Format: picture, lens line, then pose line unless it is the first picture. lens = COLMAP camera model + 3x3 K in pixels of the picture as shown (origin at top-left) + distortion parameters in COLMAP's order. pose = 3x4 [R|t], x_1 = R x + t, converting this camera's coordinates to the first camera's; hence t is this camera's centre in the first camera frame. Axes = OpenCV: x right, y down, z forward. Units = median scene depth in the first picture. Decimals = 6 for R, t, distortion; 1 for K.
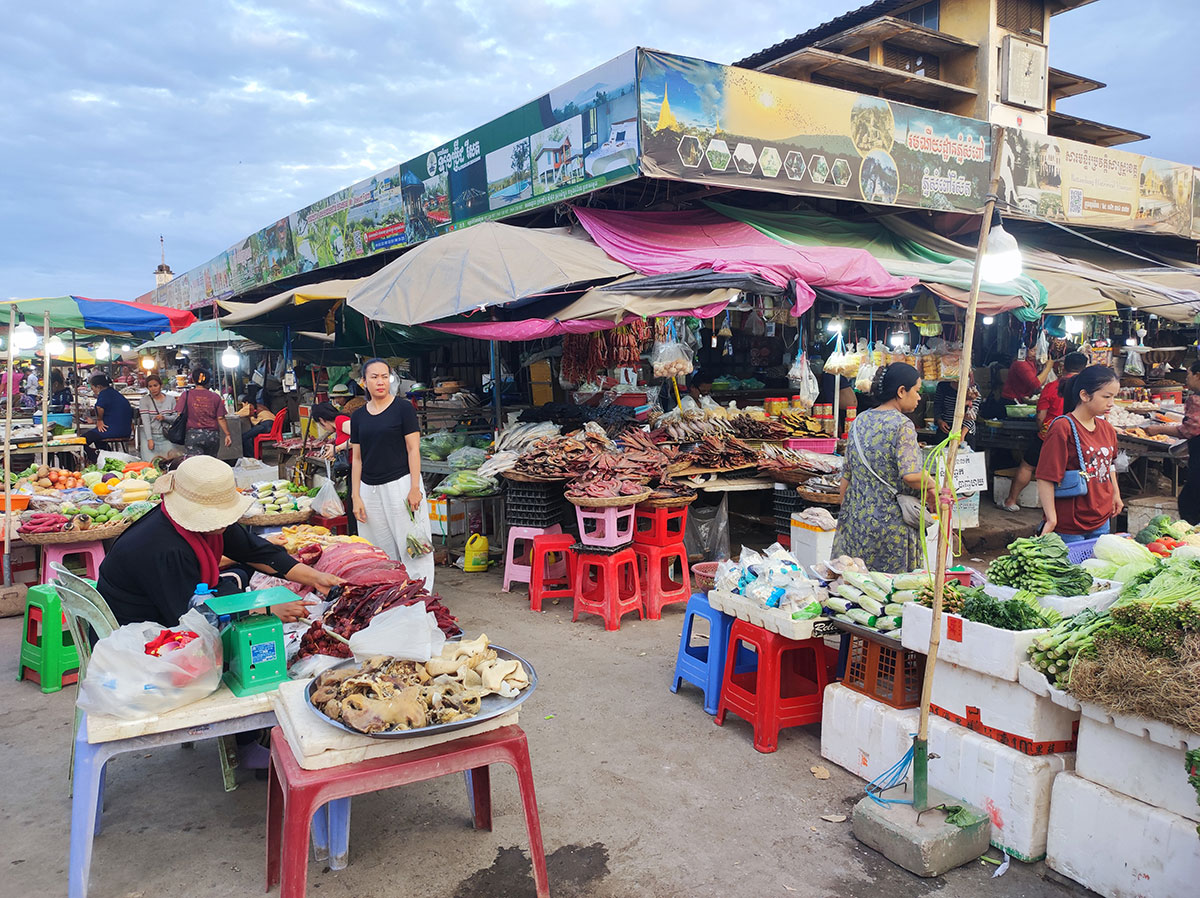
lens RADIAL K [[880.8, 0, 599.0], [0, 880.8, 447.9], [0, 0, 1]] dist [0.027554, -0.013741]
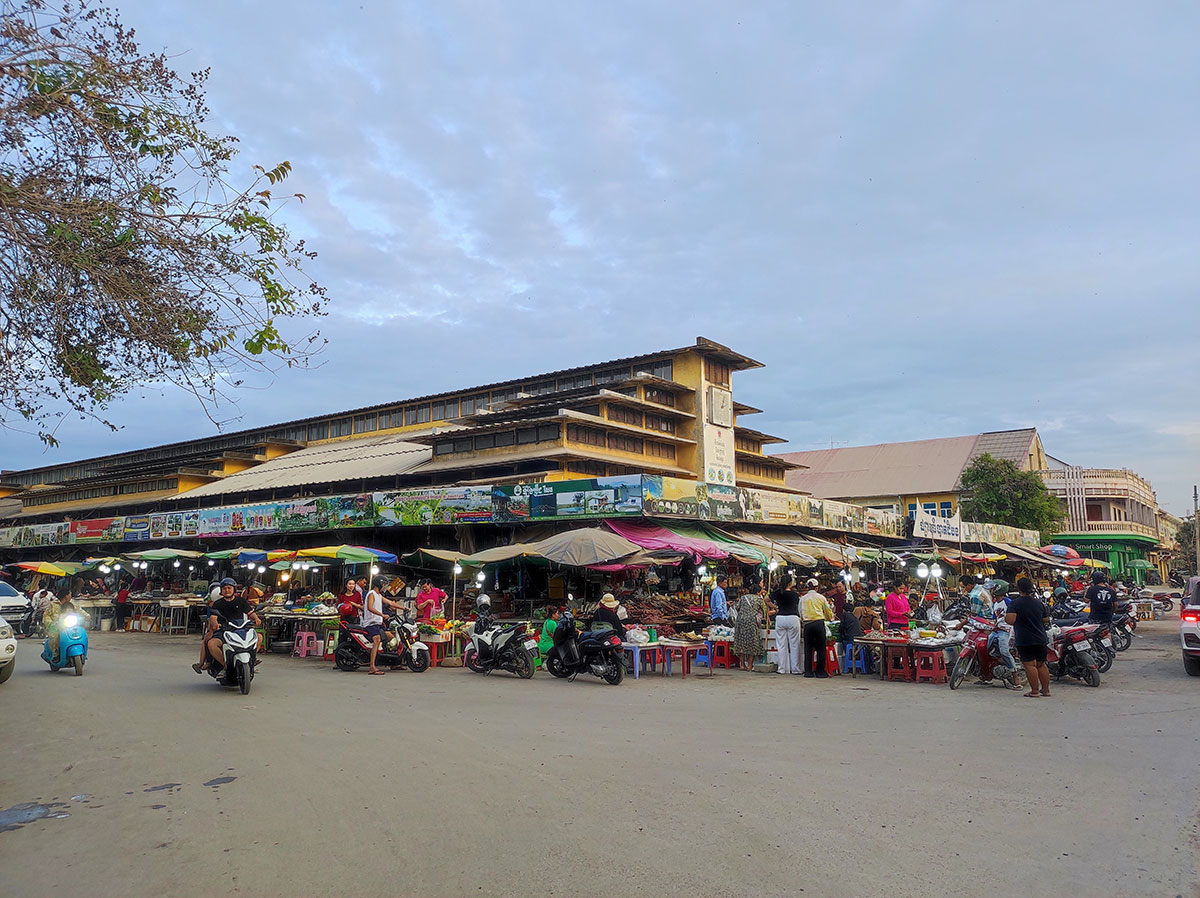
lens RADIAL K [[880.8, 0, 600.7], [0, 880.8, 449.3], [0, 0, 1]] dist [0.027554, -0.013741]
pose [[0.945586, 0.058873, 0.320001, -0.838333], [0.019847, 0.971226, -0.237333, 0.140108], [-0.324766, 0.230770, 0.917209, -1.375954]]
